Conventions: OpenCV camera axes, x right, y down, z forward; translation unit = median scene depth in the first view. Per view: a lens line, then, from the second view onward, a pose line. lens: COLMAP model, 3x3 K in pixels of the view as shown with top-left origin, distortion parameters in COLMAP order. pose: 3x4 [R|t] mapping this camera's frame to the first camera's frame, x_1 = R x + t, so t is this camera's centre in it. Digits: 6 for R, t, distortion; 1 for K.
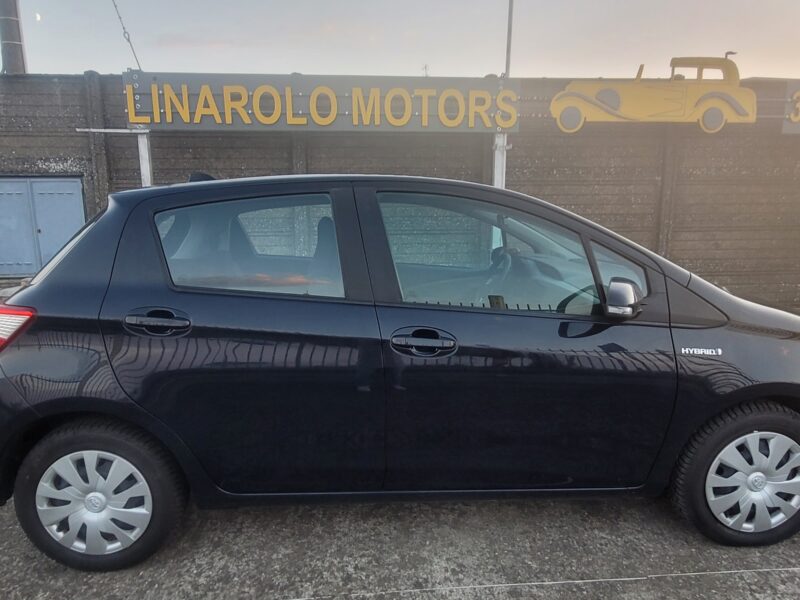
lens RADIAL K [[532.2, 0, 400.0], [0, 532.2, 300.0], [0, 0, 1]] dist [0.009774, -0.000512]
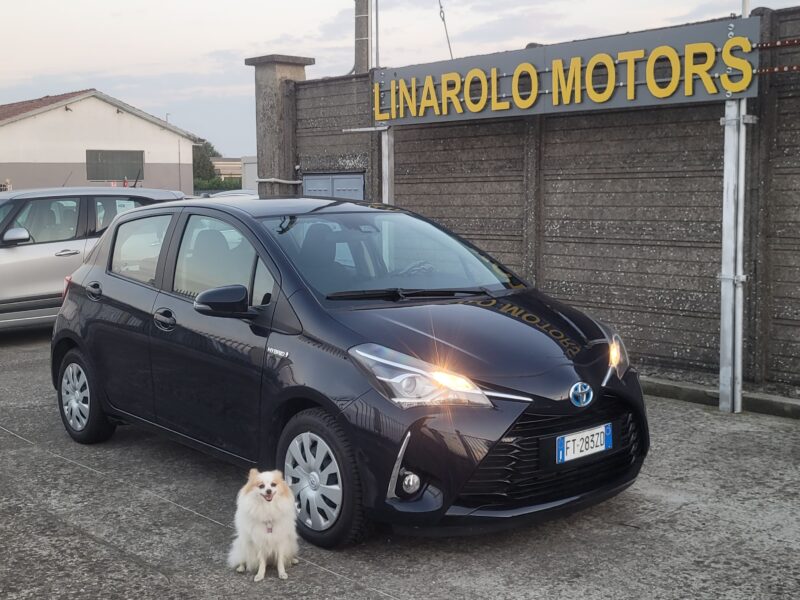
lens RADIAL K [[1002.4, 0, 399.2], [0, 1002.4, 273.1], [0, 0, 1]] dist [0.062401, -0.046071]
pose [[0.614237, 0.066494, -0.786315, 0.972751], [-0.125320, 0.992017, -0.014006, -0.032113], [0.779107, 0.107144, 0.617667, -0.076124]]
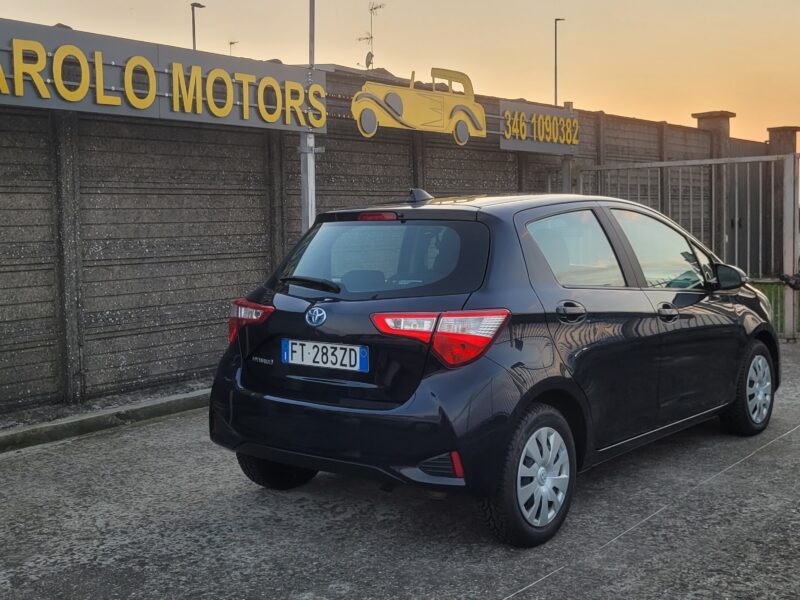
lens RADIAL K [[1002.4, 0, 399.2], [0, 1002.4, 273.1], [0, 0, 1]] dist [0.062401, -0.046071]
pose [[0.666542, -0.046057, 0.744043, -0.920575], [0.138143, 0.988434, -0.062568, 0.016701], [-0.732556, 0.144488, 0.665196, -0.104979]]
